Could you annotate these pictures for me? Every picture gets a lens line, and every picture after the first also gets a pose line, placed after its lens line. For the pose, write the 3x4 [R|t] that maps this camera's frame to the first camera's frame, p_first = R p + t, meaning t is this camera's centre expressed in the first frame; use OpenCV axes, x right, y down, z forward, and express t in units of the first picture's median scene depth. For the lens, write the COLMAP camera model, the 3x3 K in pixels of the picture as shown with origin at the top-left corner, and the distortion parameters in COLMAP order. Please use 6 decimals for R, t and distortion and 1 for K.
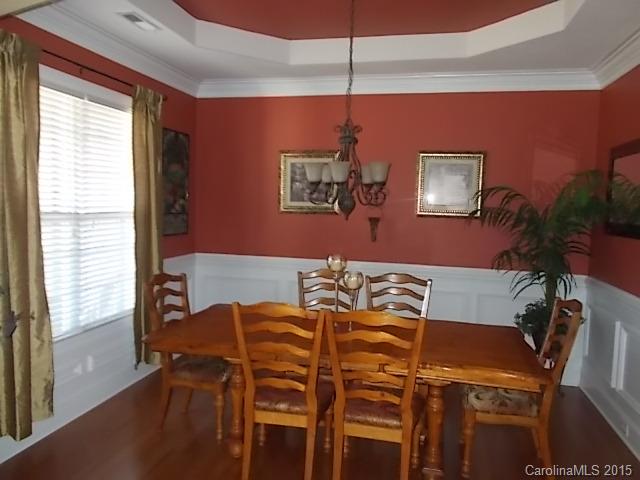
lens RADIAL K [[483.6, 0, 319.6], [0, 483.6, 247.9], [0, 0, 1]] dist [0.005868, -0.000377]
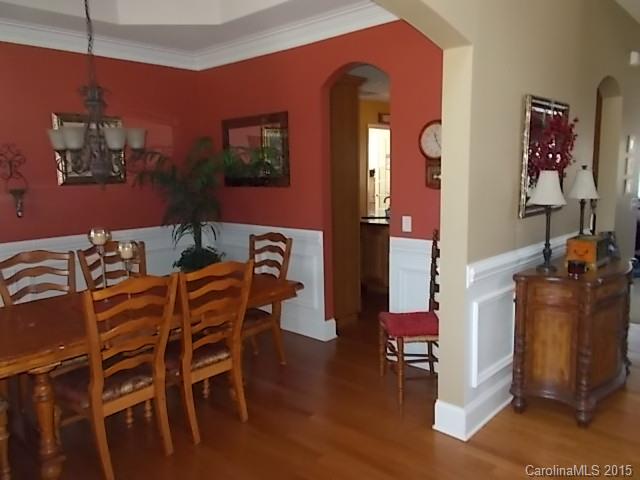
lens RADIAL K [[498.2, 0, 320.0], [0, 498.2, 240.0], [0, 0, 1]] dist [-0.000051, -0.003176]
pose [[0.490807, -0.165705, 0.855366, -0.592525], [0.115758, 0.985446, 0.124483, -0.032530], [-0.863544, 0.037918, 0.502845, 0.146222]]
